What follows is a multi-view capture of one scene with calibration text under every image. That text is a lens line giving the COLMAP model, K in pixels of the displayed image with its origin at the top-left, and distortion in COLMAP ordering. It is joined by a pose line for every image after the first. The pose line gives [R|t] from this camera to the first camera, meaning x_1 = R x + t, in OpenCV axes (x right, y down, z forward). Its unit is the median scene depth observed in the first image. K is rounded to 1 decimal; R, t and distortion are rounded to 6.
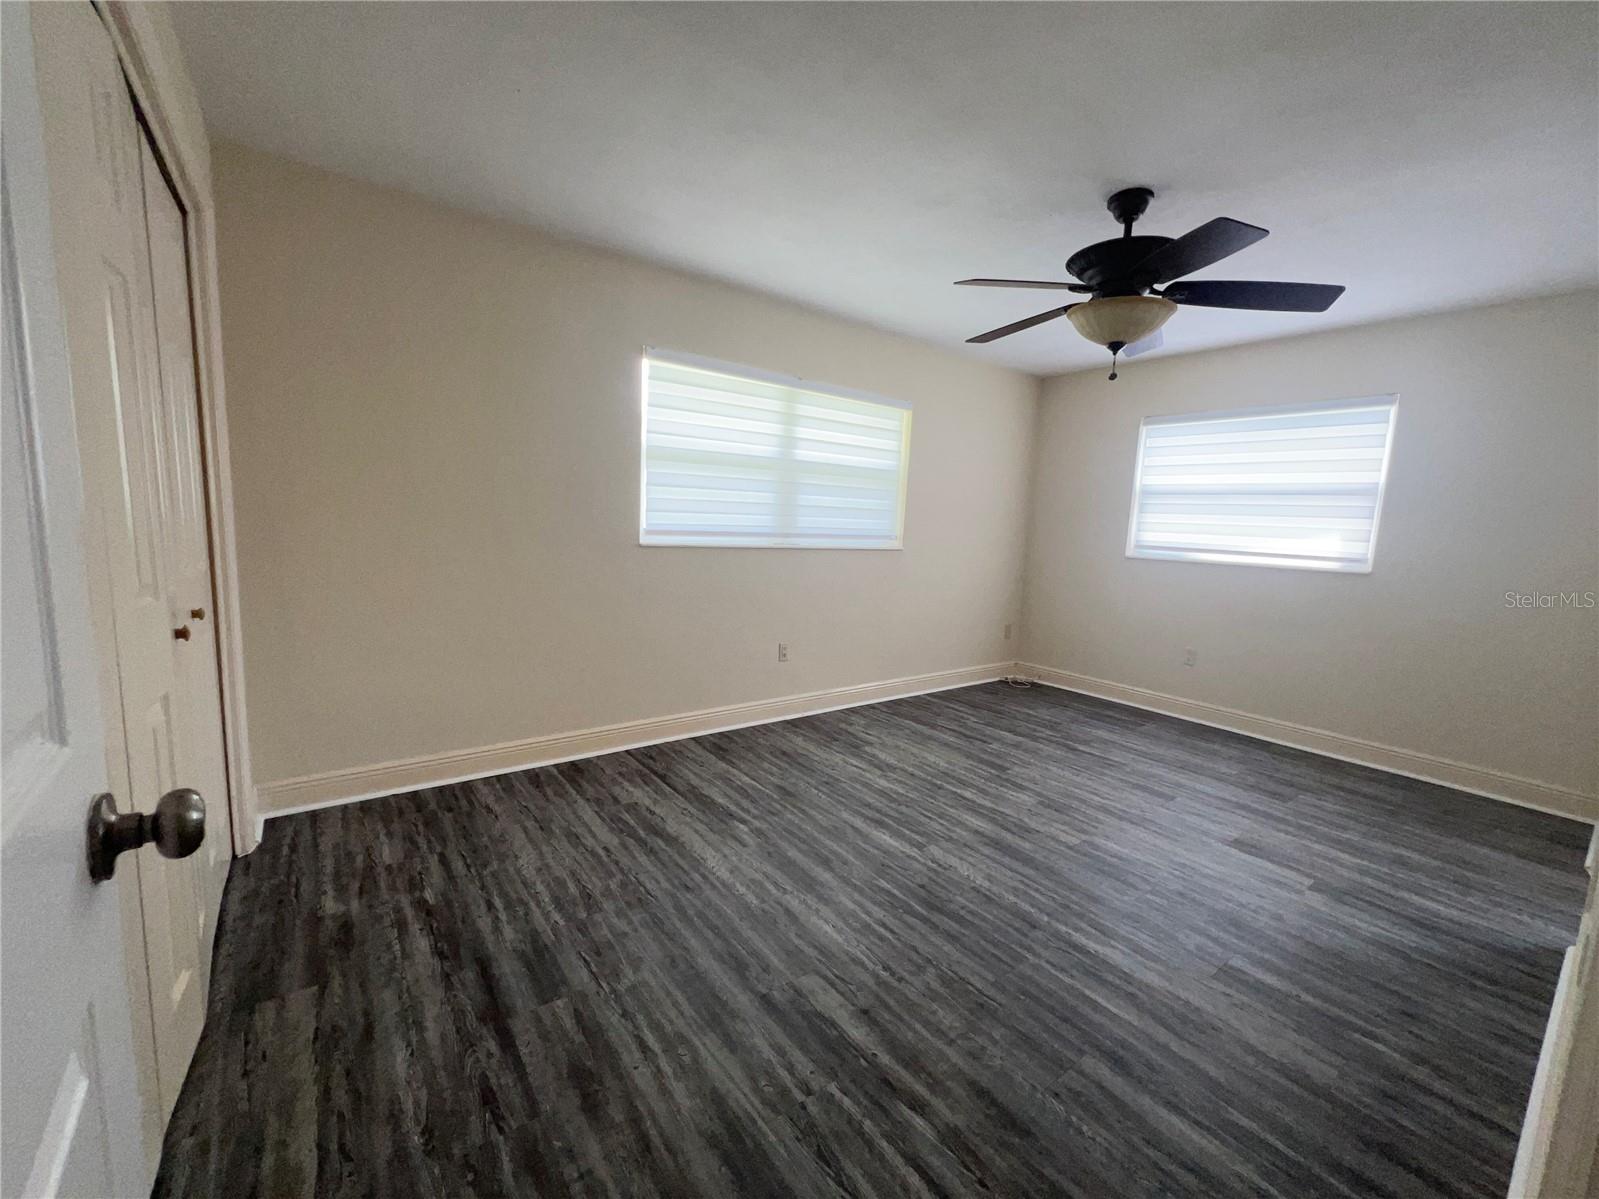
lens RADIAL K [[635.6, 0, 799.1], [0, 635.6, 607.6], [0, 0, 1]] dist [-0.003159, 0.000885]
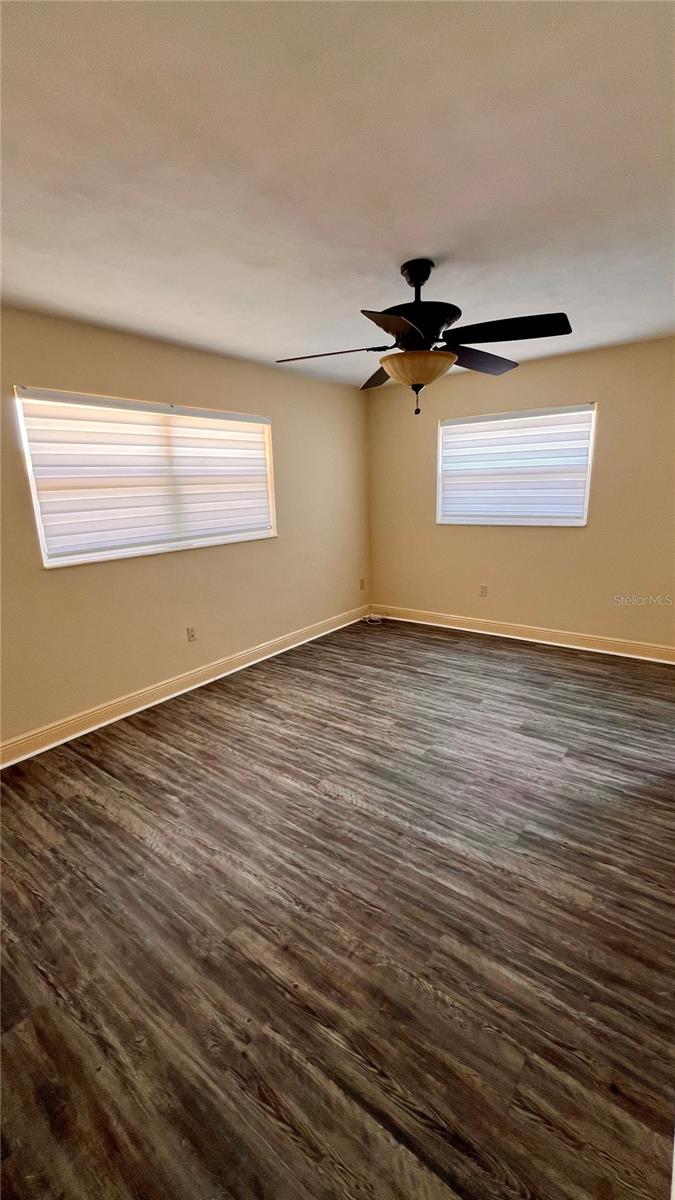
lens RADIAL K [[476.6, 0, 332.8], [0, 476.6, 602.7], [0, 0, 1]] dist [-0.004219, 0.000947]
pose [[0.961148, -0.137213, 0.239514, 0.045233], [0.110844, 0.986523, 0.120353, -0.124134], [-0.252800, -0.089129, 0.963405, 0.076302]]
